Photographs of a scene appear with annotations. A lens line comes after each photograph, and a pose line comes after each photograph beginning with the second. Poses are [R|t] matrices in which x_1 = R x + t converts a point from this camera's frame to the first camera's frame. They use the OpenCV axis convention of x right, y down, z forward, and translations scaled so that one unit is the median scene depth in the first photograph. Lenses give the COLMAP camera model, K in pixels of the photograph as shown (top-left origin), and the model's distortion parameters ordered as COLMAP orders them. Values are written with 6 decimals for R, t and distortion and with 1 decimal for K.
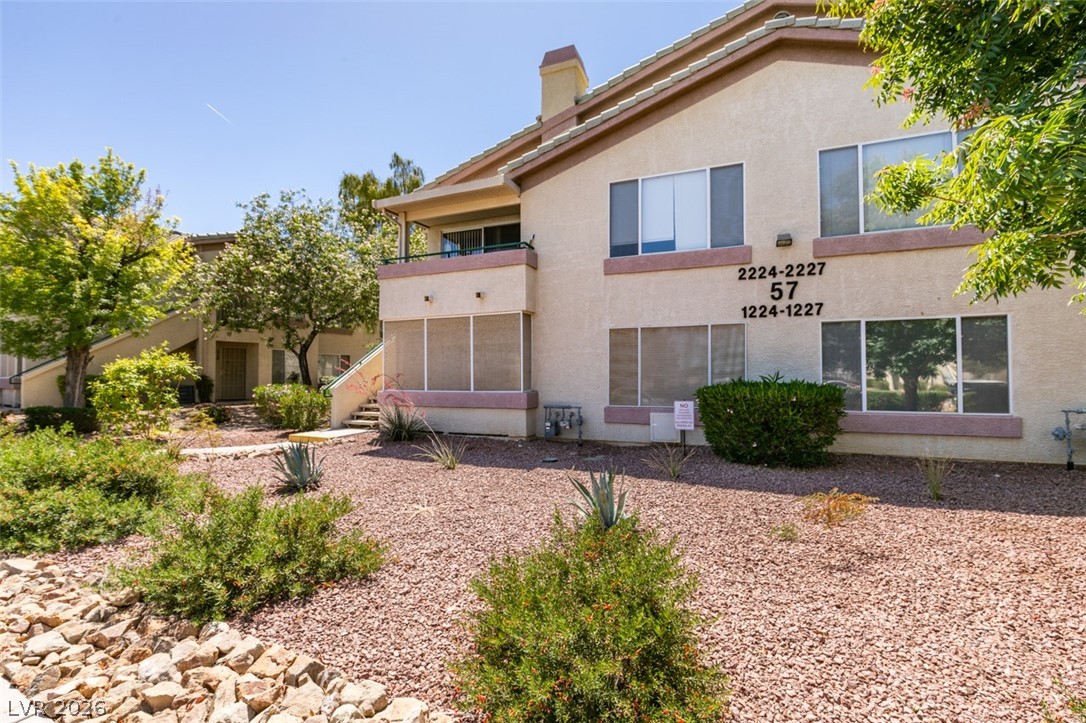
lens RADIAL K [[491.9, 0, 535.2], [0, 491.9, 365.4], [0, 0, 1]] dist [-0.006761, 0.001314]
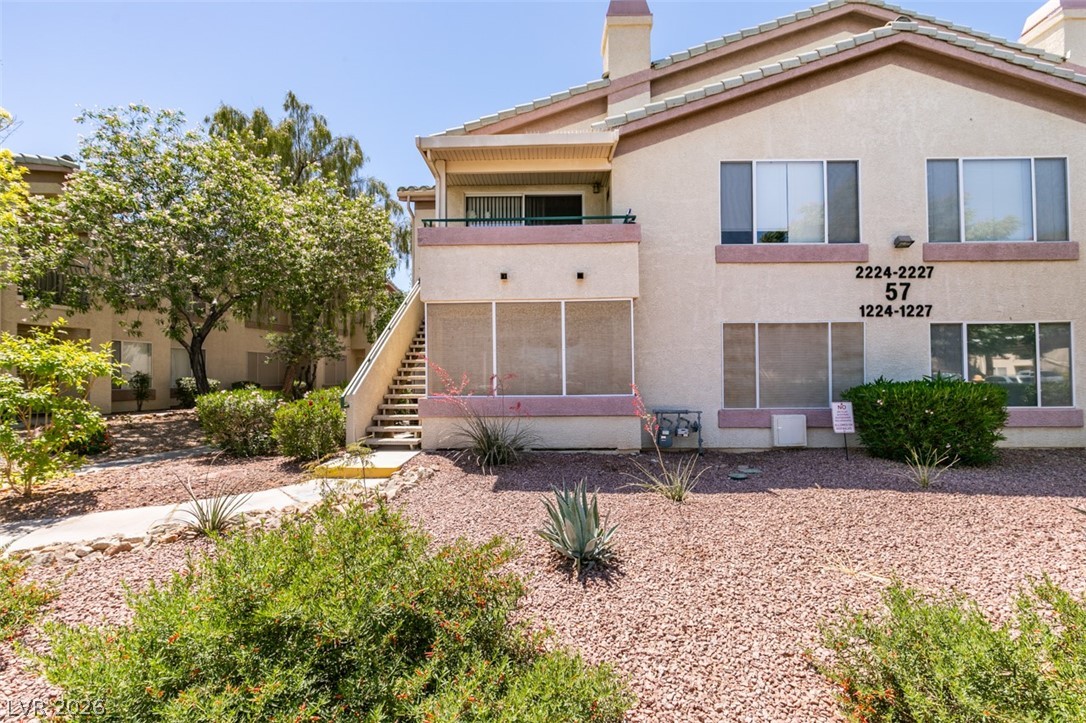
lens RADIAL K [[491.9, 0, 540.2], [0, 491.9, 365.6], [0, 0, 1]] dist [-0.006761, 0.001314]
pose [[0.928439, 0.001393, 0.371481, -0.505888], [-0.004046, 0.999972, 0.006363, -0.001338], [-0.371462, -0.007411, 0.928419, 0.296246]]
